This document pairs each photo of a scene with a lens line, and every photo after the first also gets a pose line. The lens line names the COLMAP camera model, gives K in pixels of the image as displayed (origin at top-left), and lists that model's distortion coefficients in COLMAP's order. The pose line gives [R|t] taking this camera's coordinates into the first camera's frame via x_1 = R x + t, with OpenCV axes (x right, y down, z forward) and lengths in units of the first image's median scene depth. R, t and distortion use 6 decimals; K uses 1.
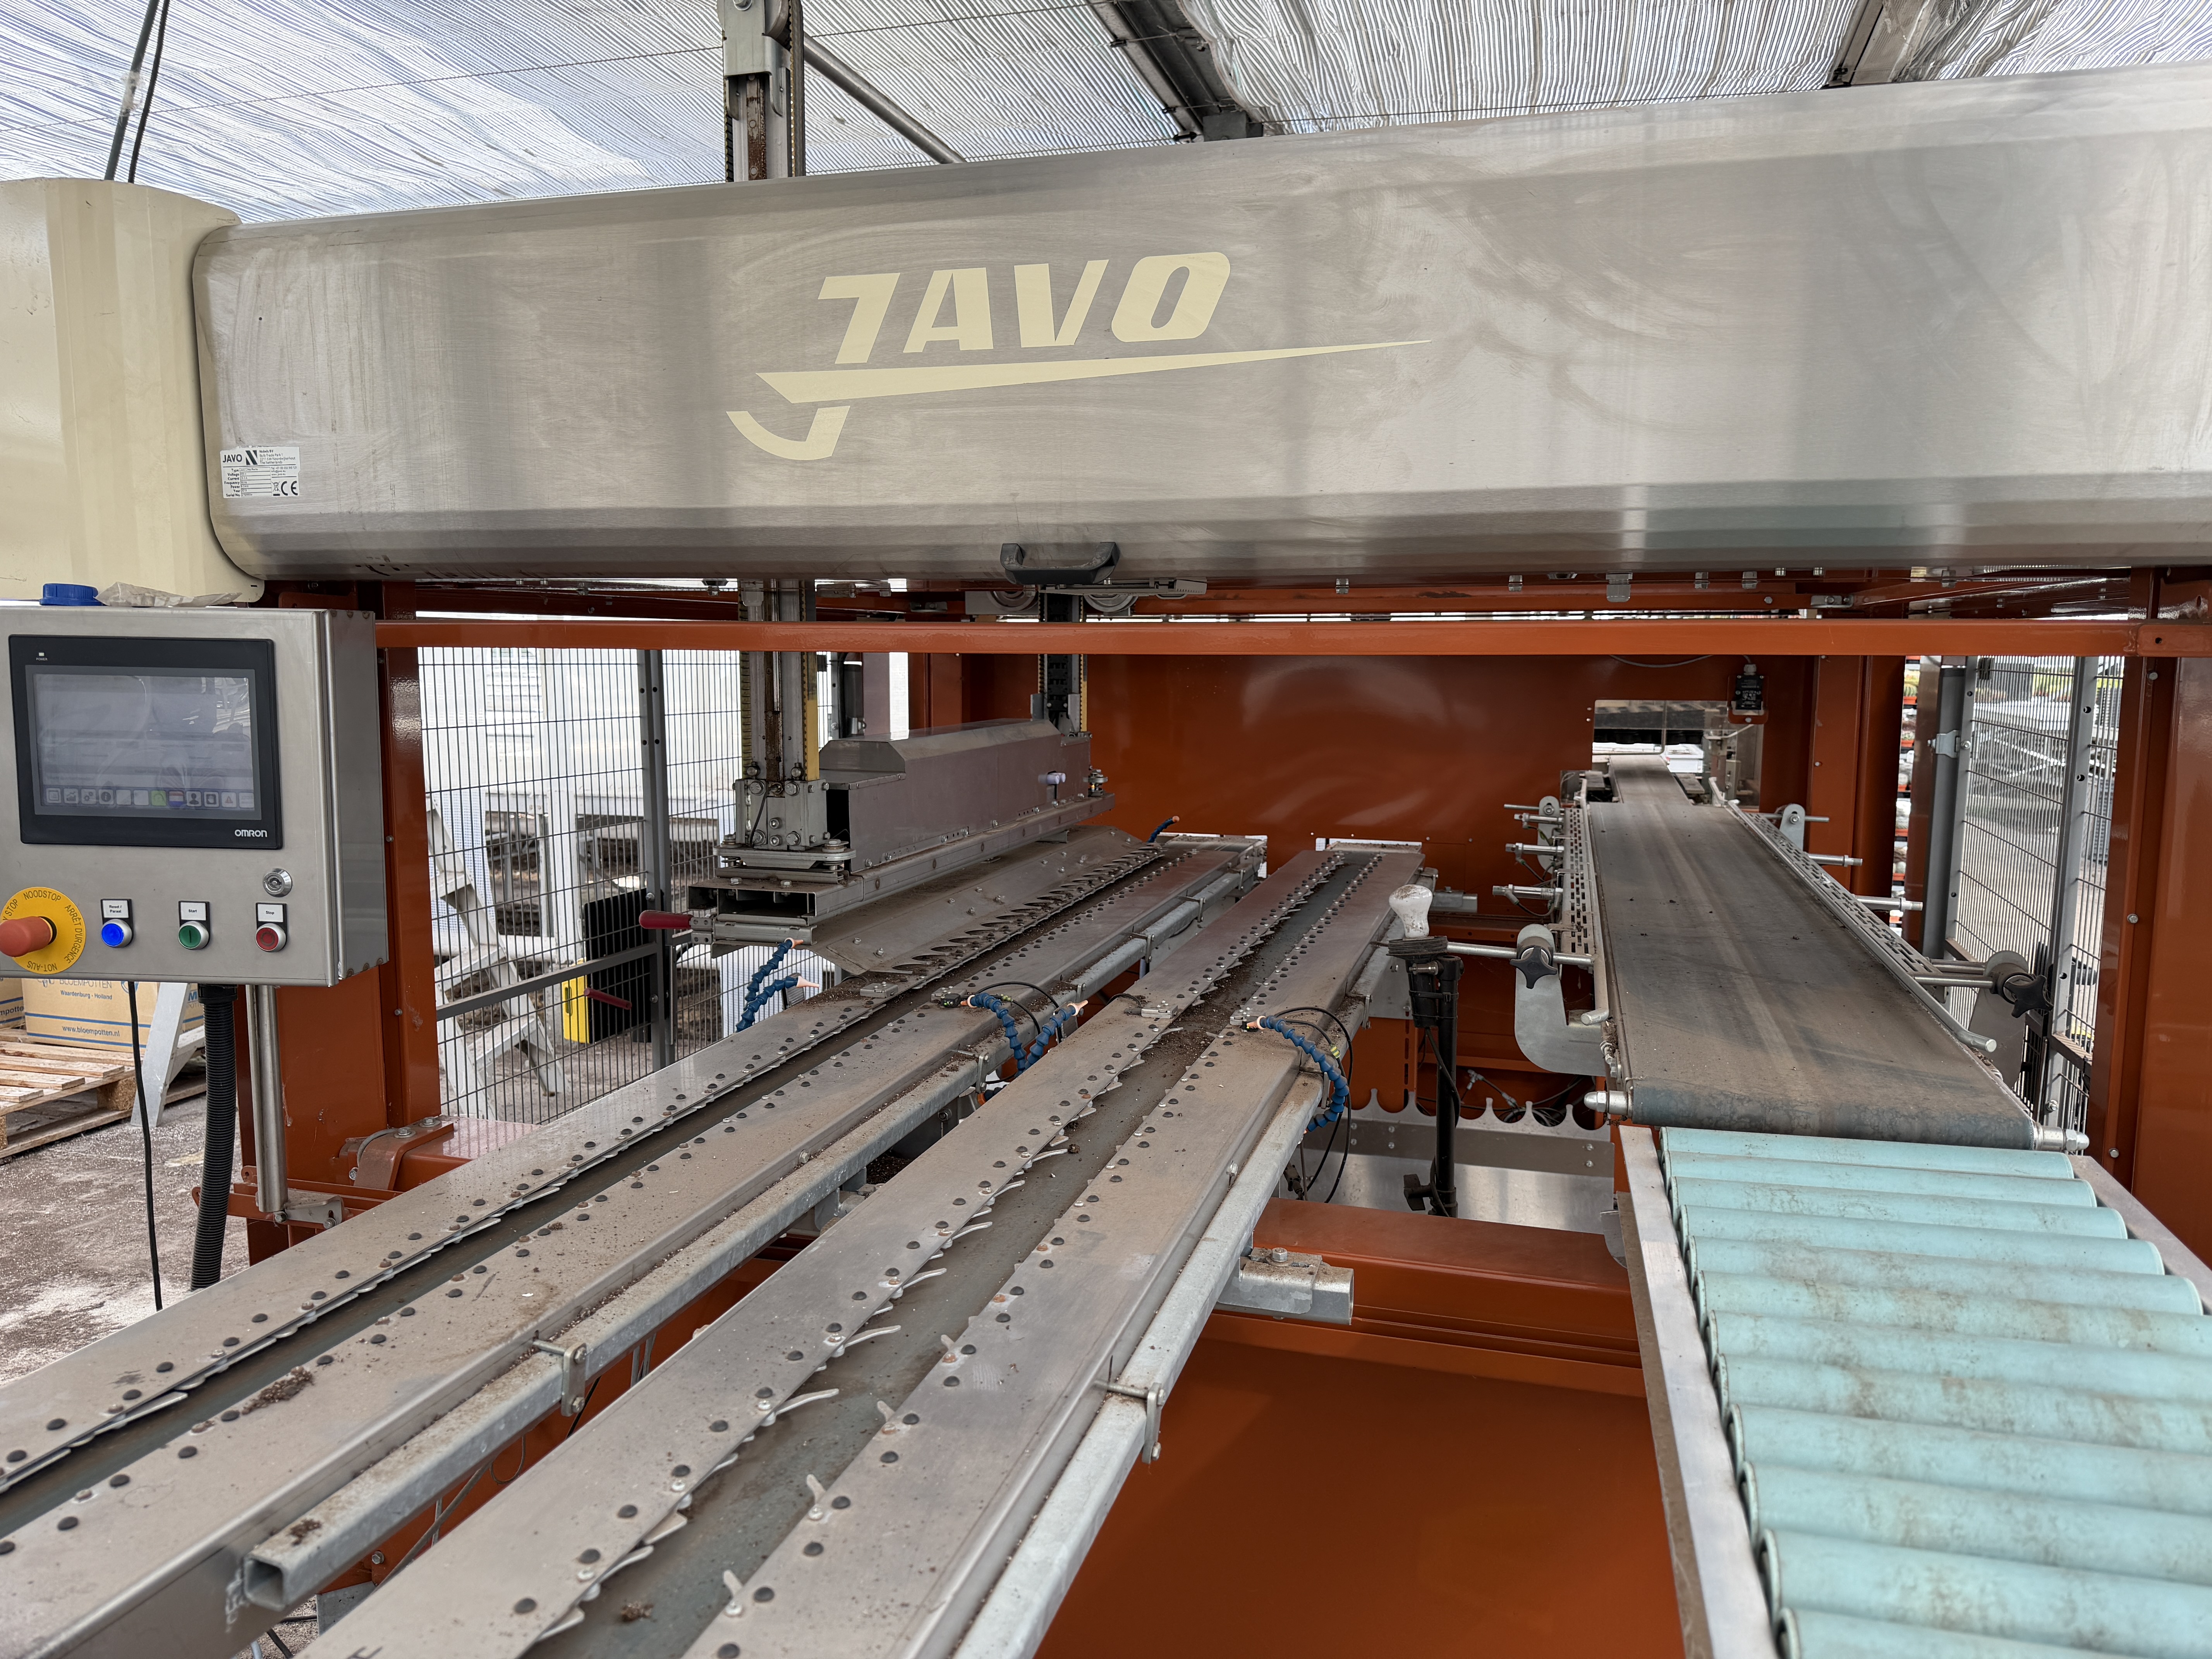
lens RADIAL K [[1561.8, 0, 1115.6], [0, 1561.8, 833.5], [0, 0, 1]] dist [0.049168, -0.052023]
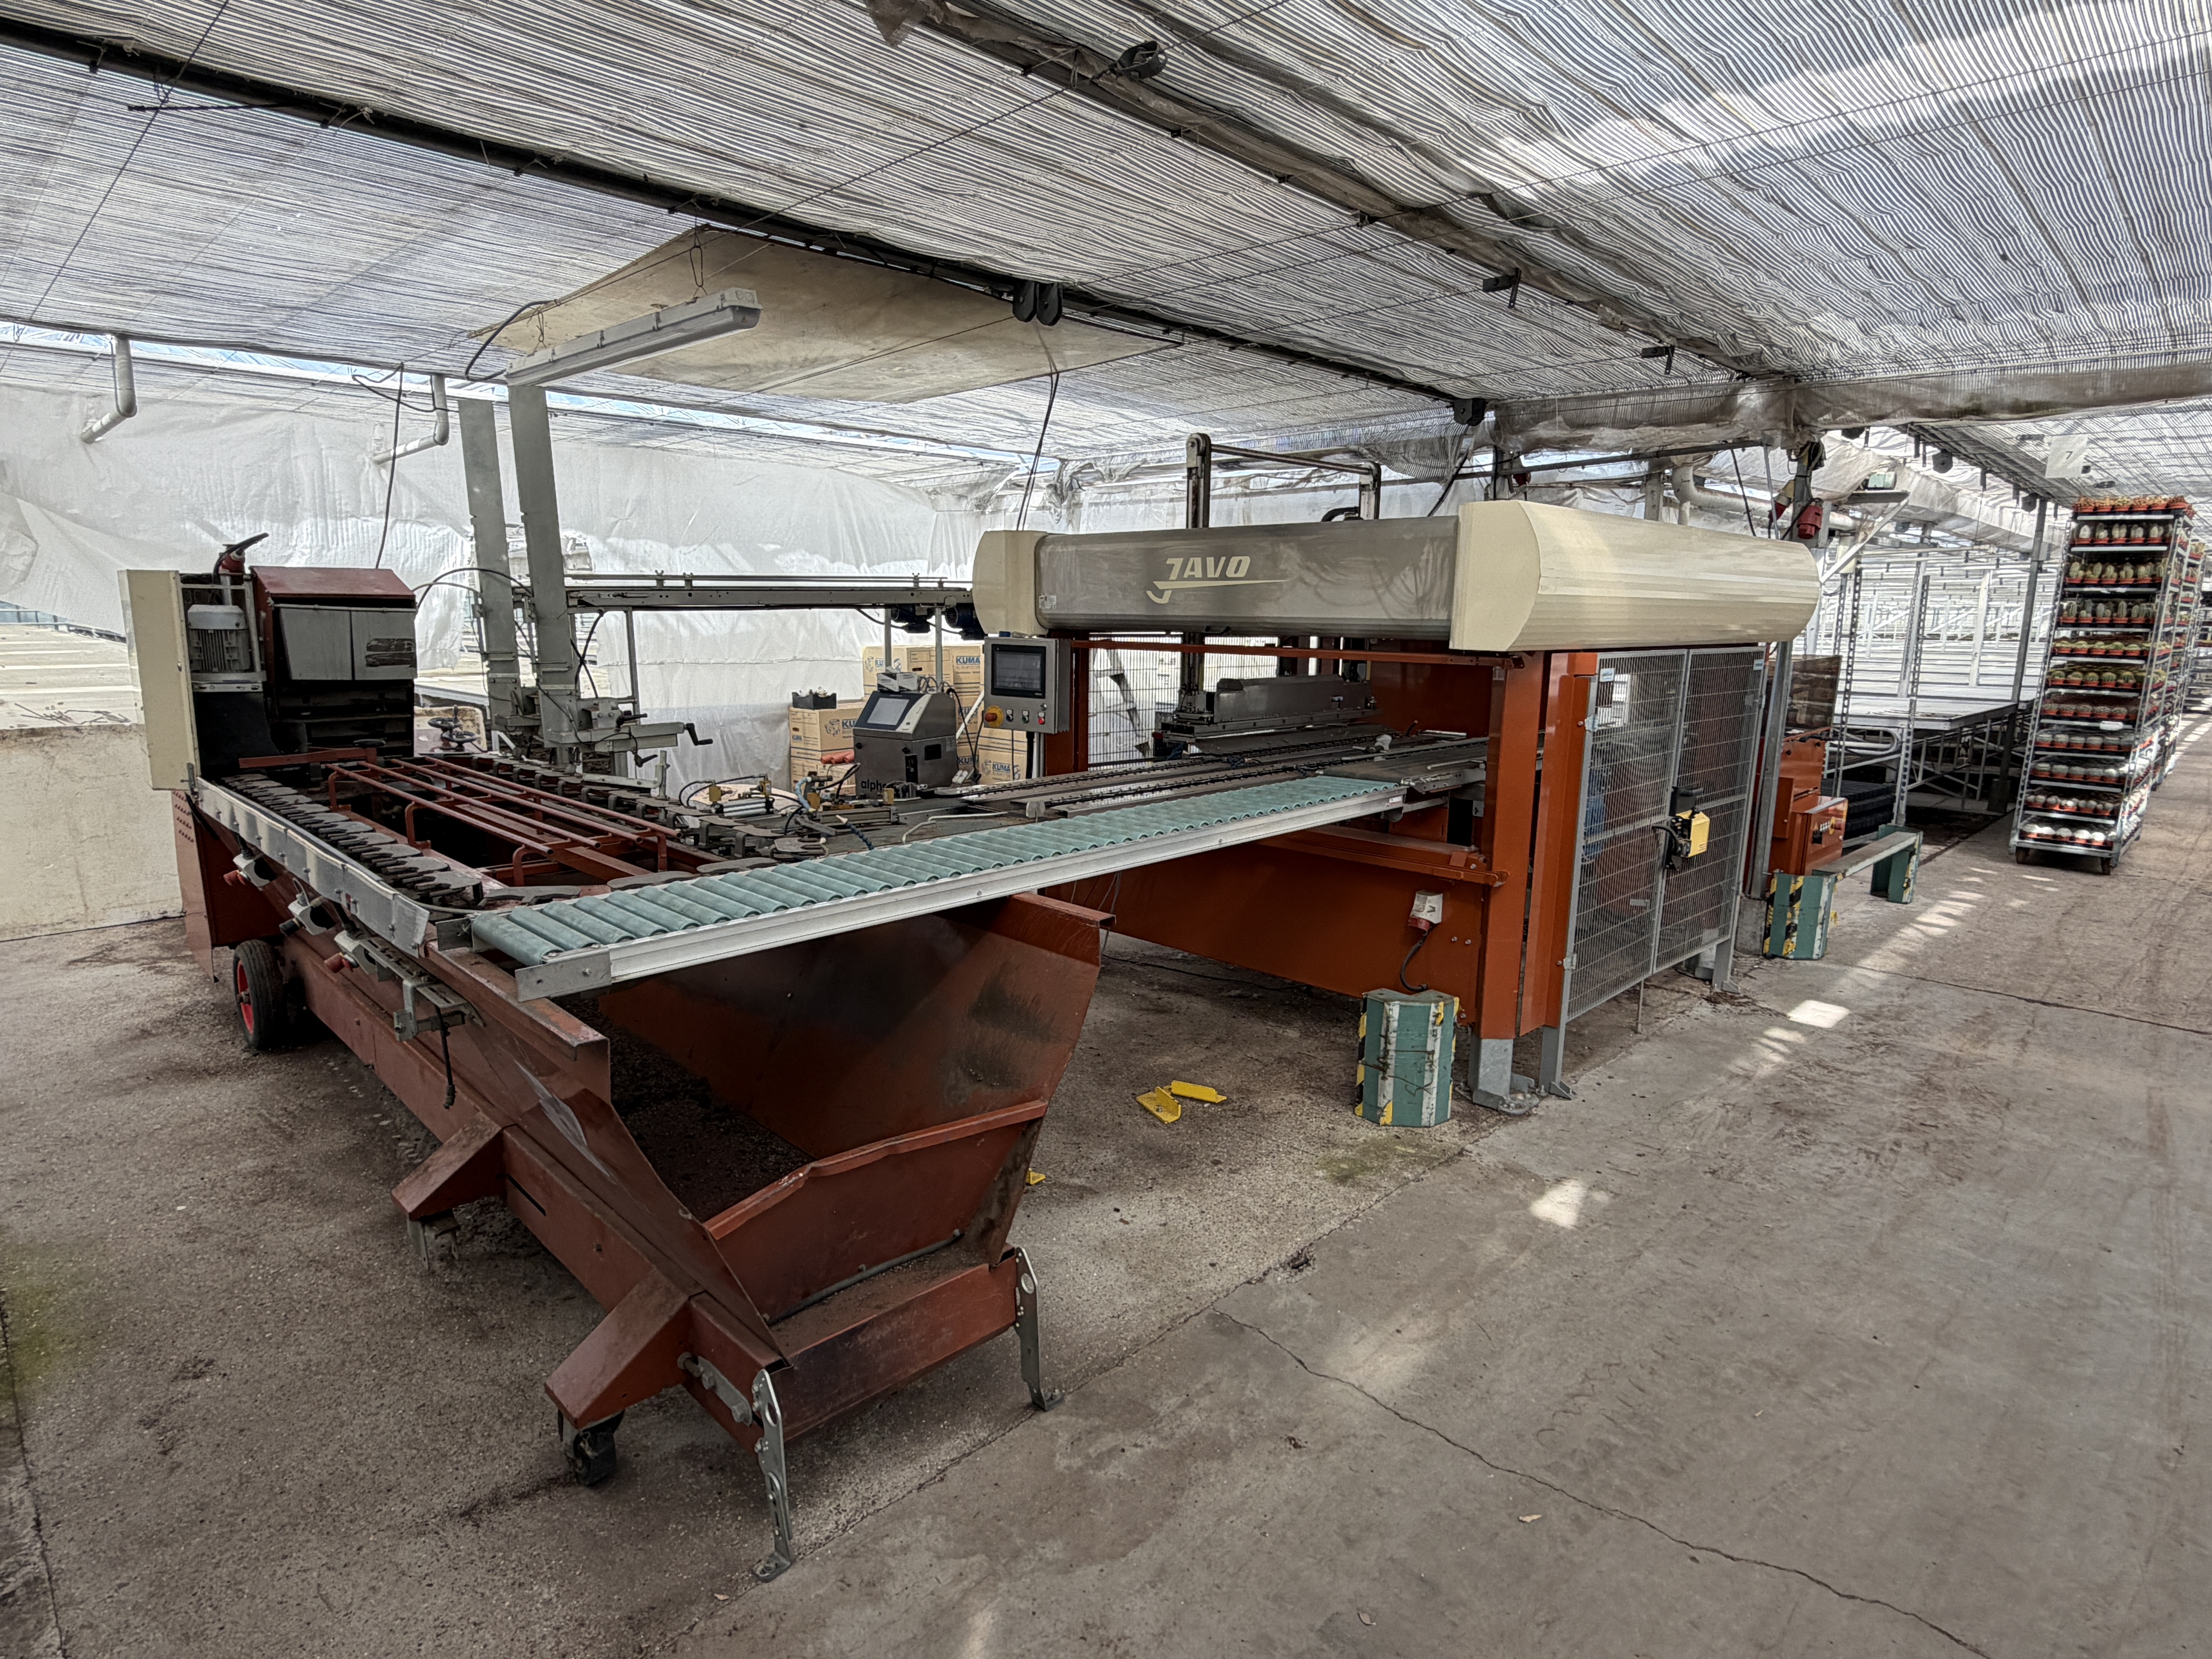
lens RADIAL K [[1195.6, 0, 1103.4], [0, 1195.6, 834.1], [0, 0, 1]] dist [-0.001374, 0.000890]
pose [[0.877299, 0.095634, -0.470320, 1.161920], [-0.067211, 0.994770, 0.076906, 0.118596], [0.475215, -0.035859, 0.879139, -1.761857]]
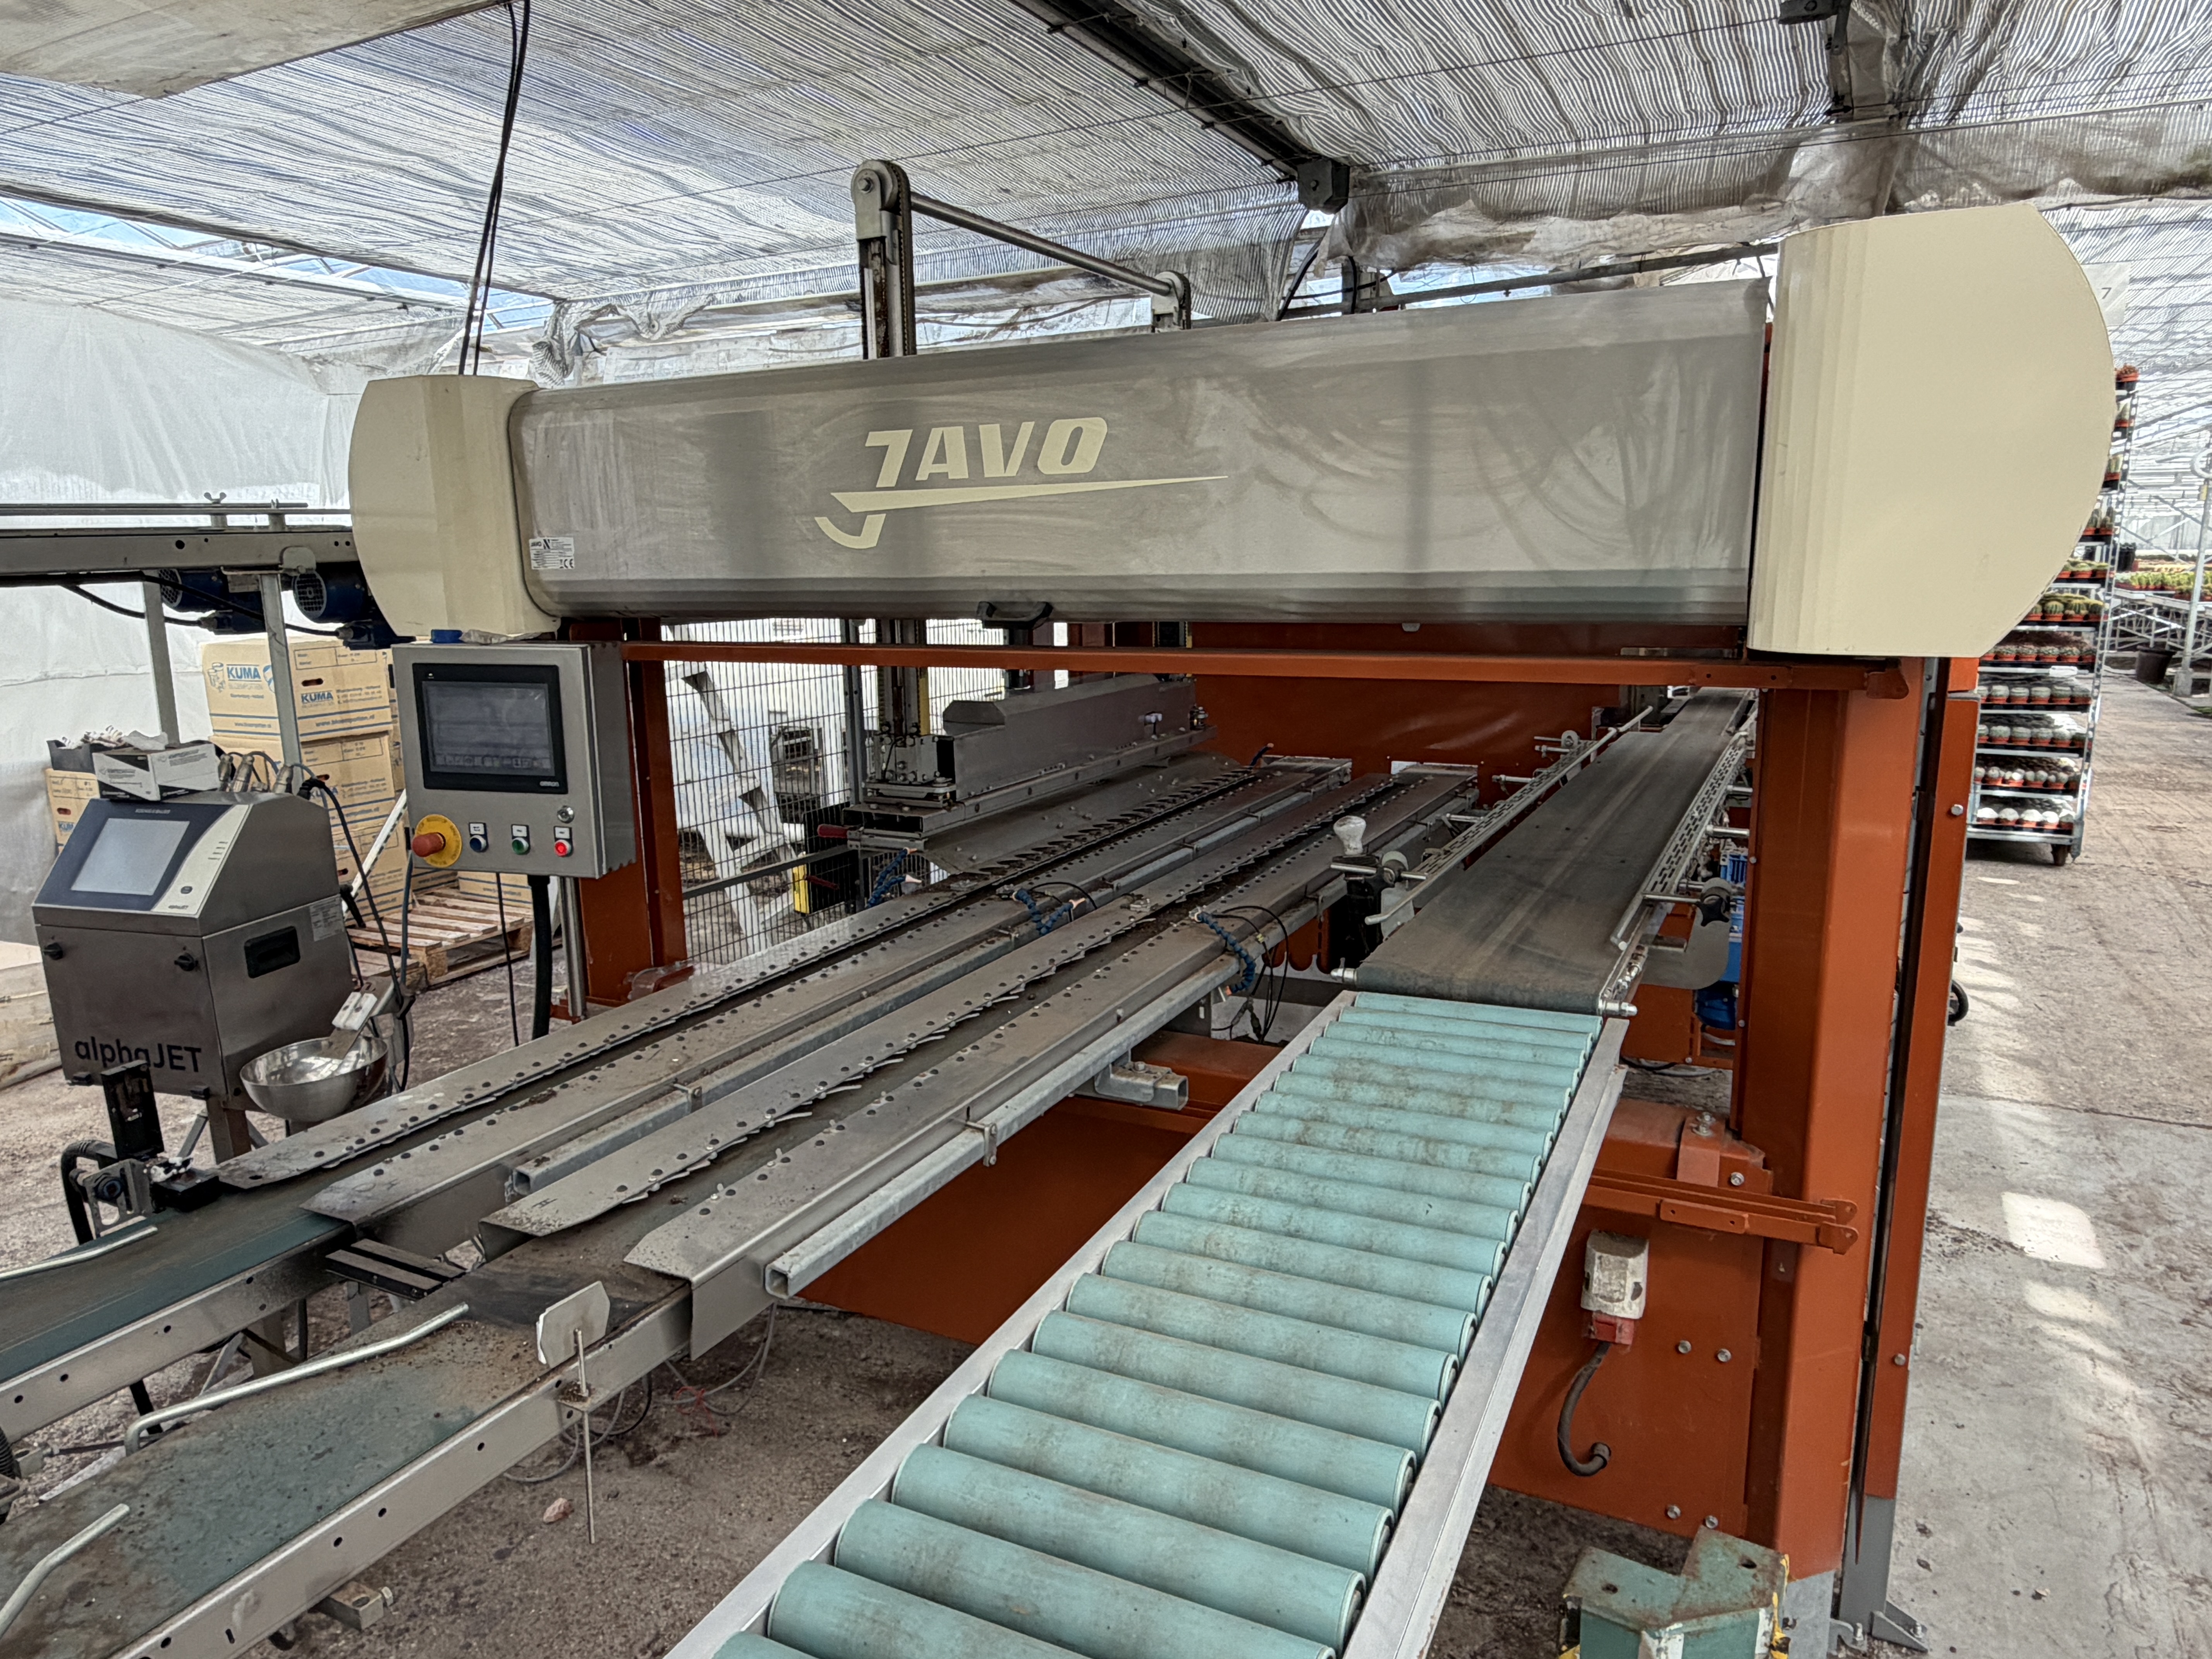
lens RADIAL K [[1433.8, 0, 1098.5], [0, 1433.8, 835.5], [0, 0, 1]] dist [-0.001548, 0.003871]
pose [[0.981562, 0.015889, -0.190480, 0.312933], [-0.001176, 0.997022, 0.077110, -0.066564], [0.191138, -0.075464, 0.978658, -0.369108]]
